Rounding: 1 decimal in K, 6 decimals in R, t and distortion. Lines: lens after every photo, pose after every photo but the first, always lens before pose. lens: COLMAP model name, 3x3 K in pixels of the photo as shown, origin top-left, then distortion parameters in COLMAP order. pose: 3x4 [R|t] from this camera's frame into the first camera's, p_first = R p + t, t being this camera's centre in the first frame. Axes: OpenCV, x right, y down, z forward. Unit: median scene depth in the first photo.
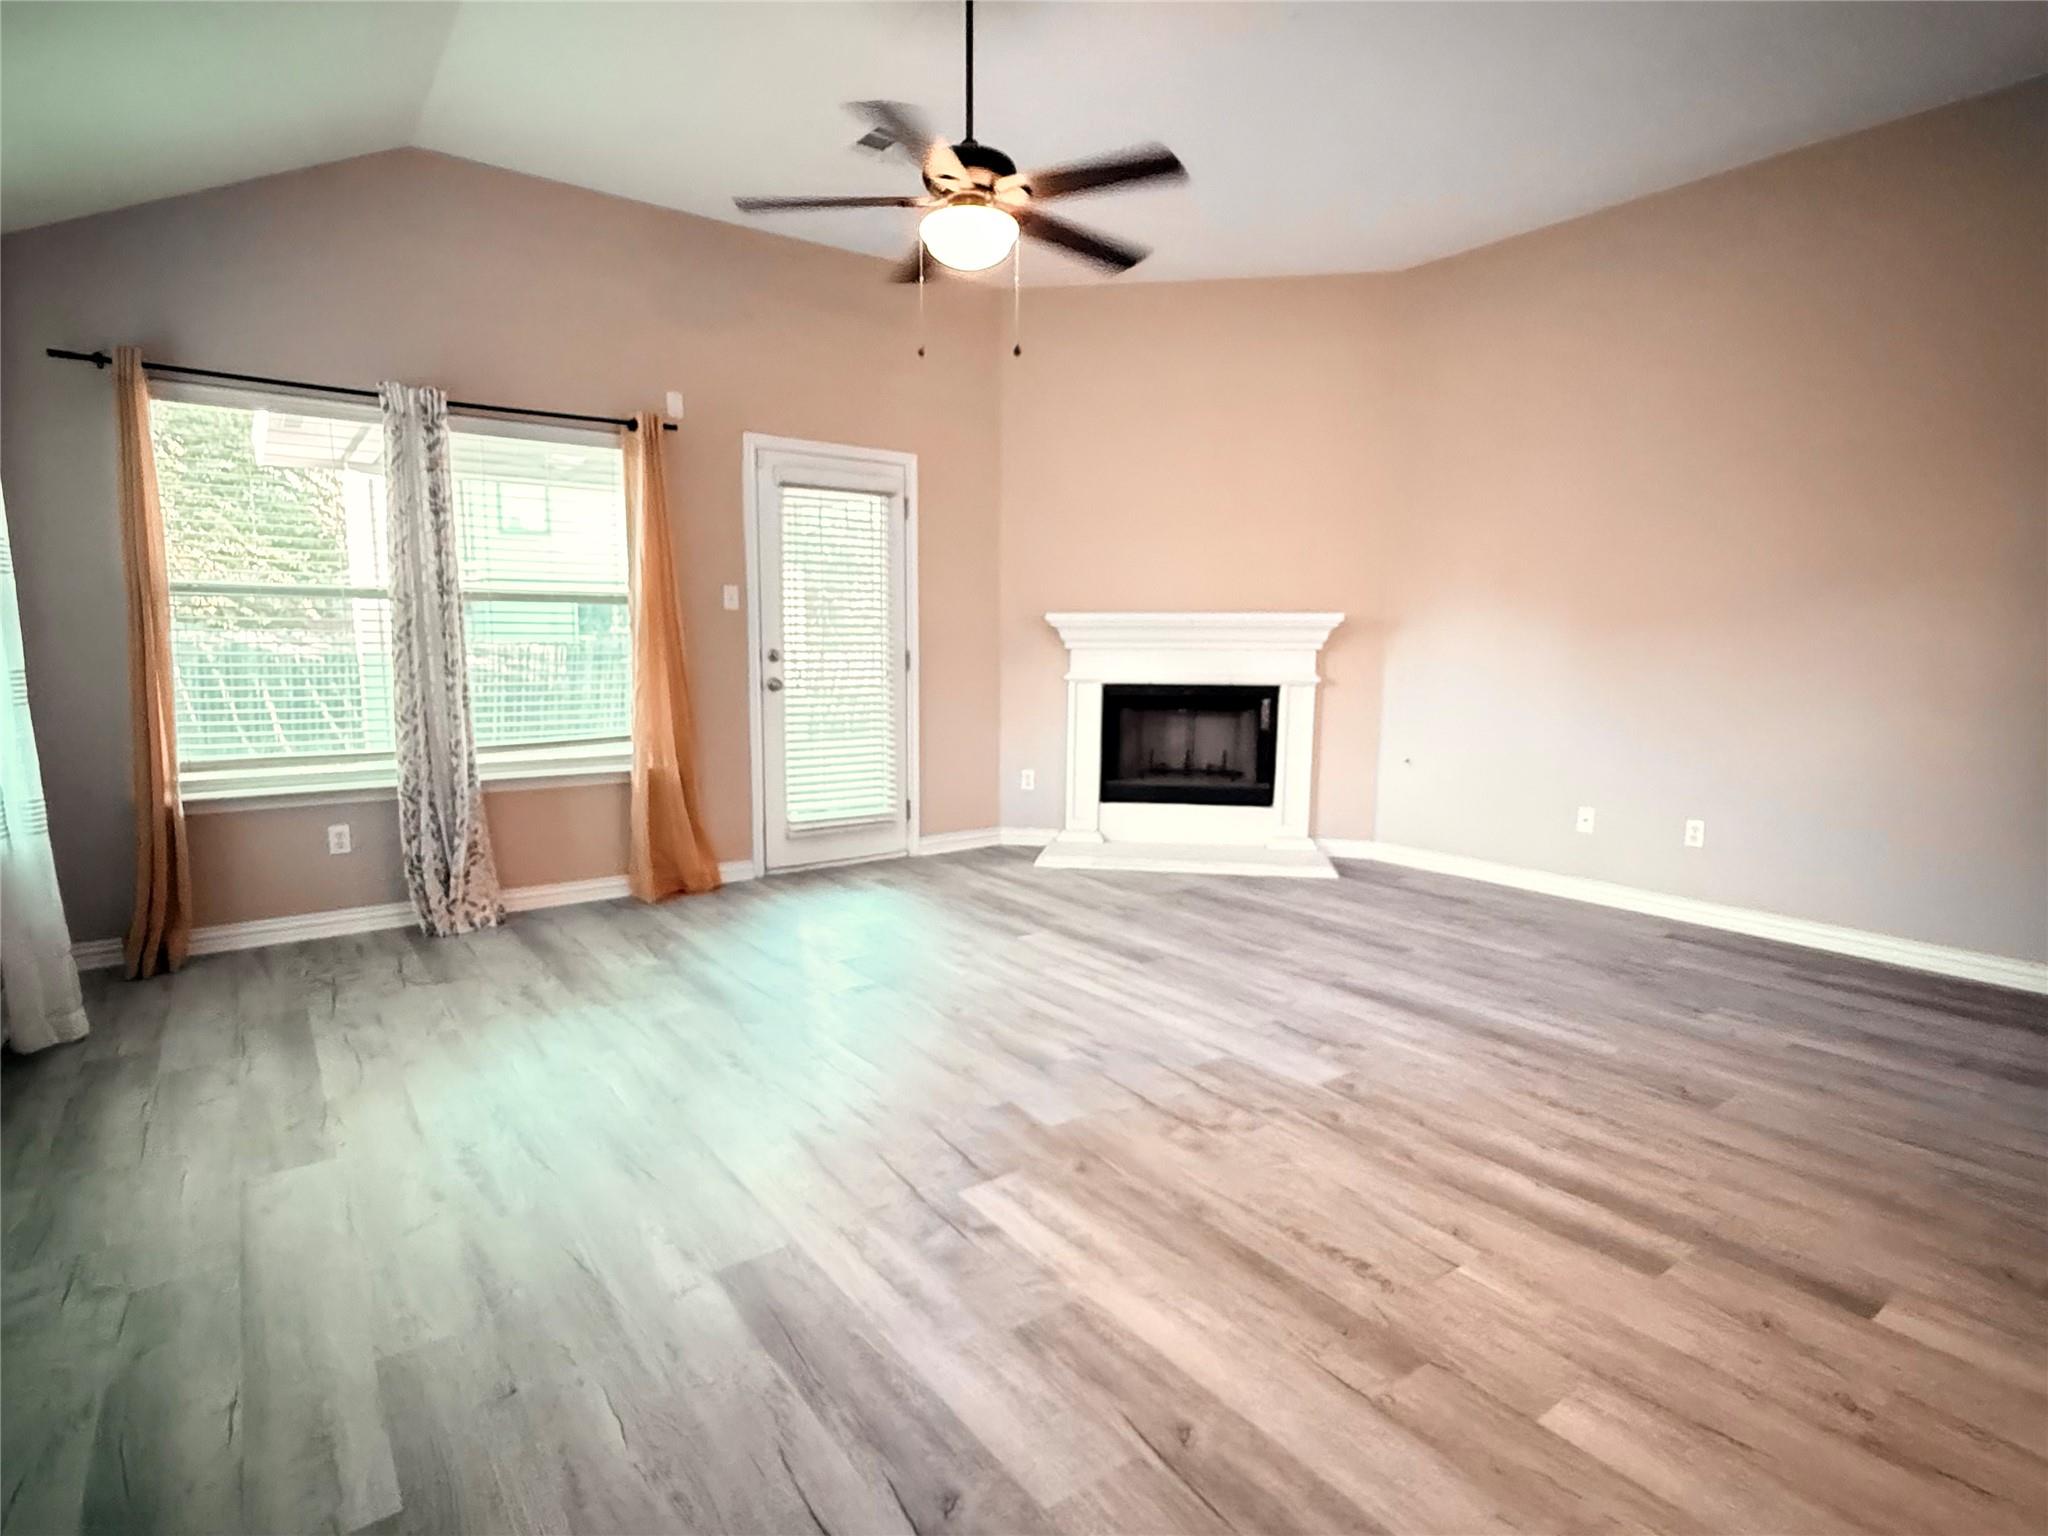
lens RADIAL K [[1064.1, 0, 1020.9], [0, 1064.1, 764.4], [0, 0, 1]] dist [-0.001778, 0.001020]
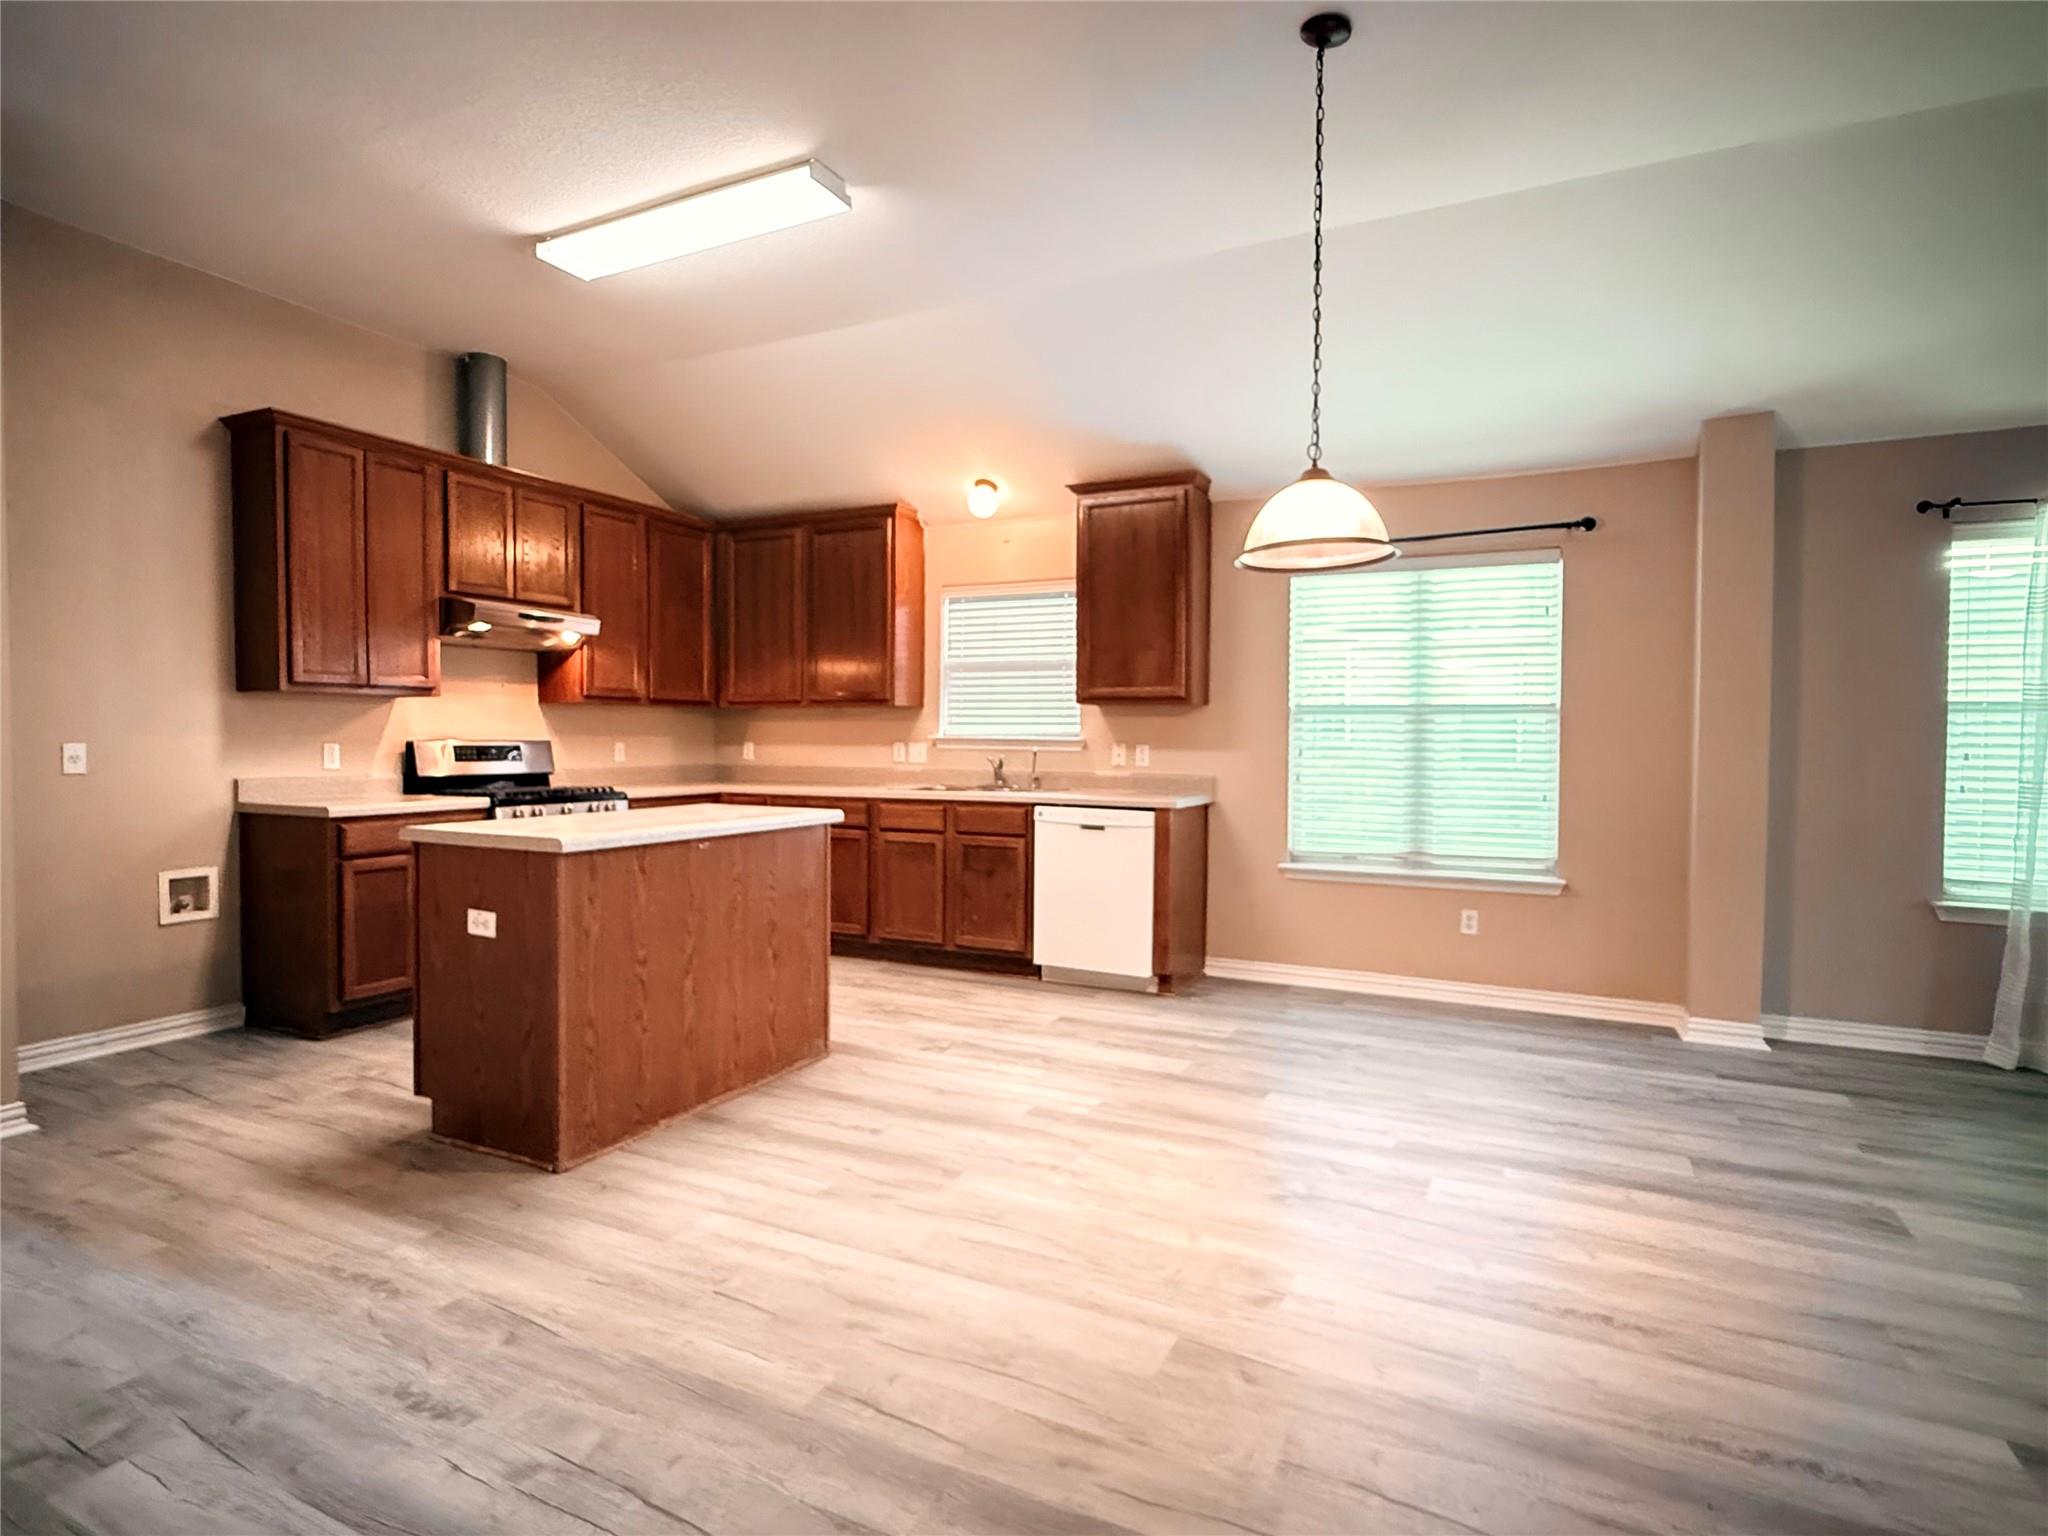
lens RADIAL K [[1064.1, 0, 1019.4], [0, 1064.1, 765.3], [0, 0, 1]] dist [-0.001778, 0.001020]
pose [[-0.888146, 0.000668, -0.459561, 0.997775], [-0.068554, 0.988618, 0.133924, -0.078517], [0.454420, 0.150449, -0.877991, 0.656503]]
